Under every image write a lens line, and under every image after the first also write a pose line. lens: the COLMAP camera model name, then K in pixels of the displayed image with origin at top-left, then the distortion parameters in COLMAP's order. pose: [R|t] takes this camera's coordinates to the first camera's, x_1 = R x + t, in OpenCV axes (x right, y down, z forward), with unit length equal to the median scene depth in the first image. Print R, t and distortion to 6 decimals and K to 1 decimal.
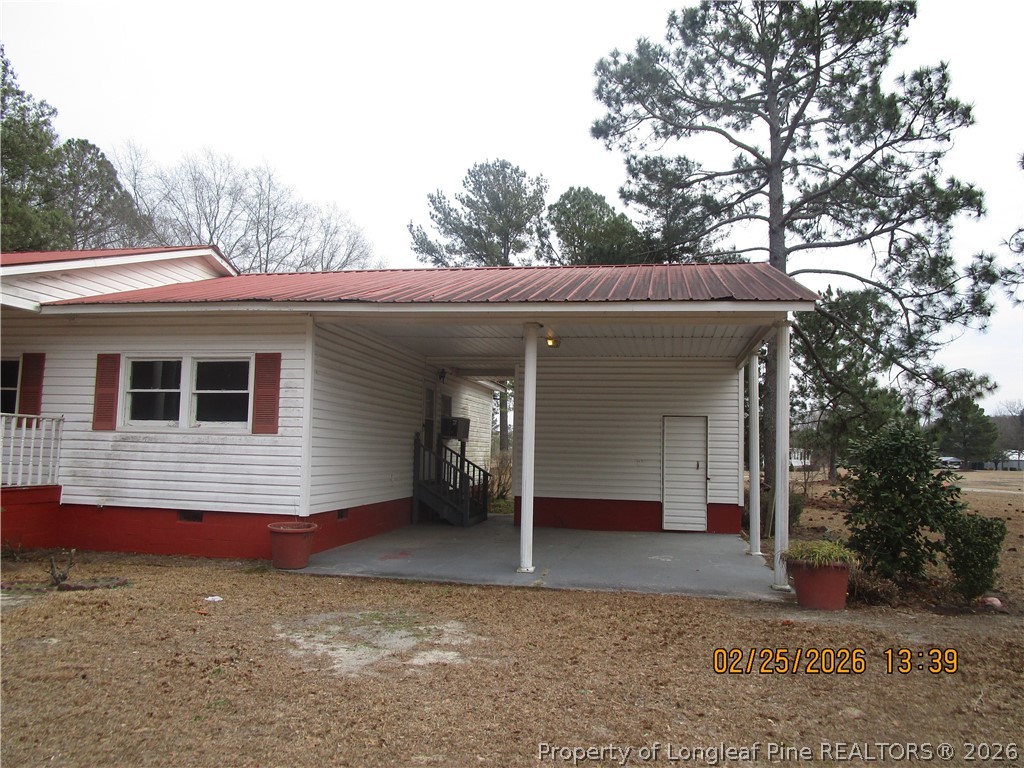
lens RADIAL K [[740.6, 0, 512.0], [0, 740.6, 384.0], [0, 0, 1]] dist [-0.038606, -0.001358]
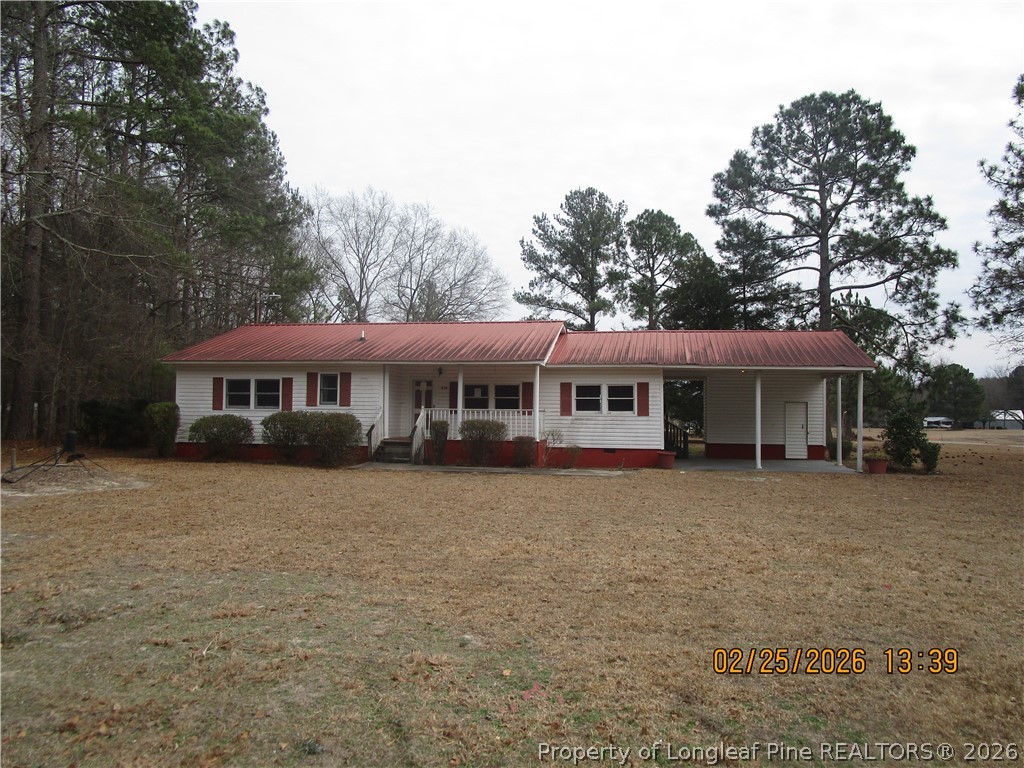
lens RADIAL K [[740.6, 0, 512.0], [0, 740.6, 384.0], [0, 0, 1]] dist [-0.038606, -0.001358]
pose [[0.999915, -0.013051, -0.000716, -0.305856], [0.013071, 0.998625, 0.050775, -0.066801], [0.000052, -0.050780, 0.998710, -0.566634]]
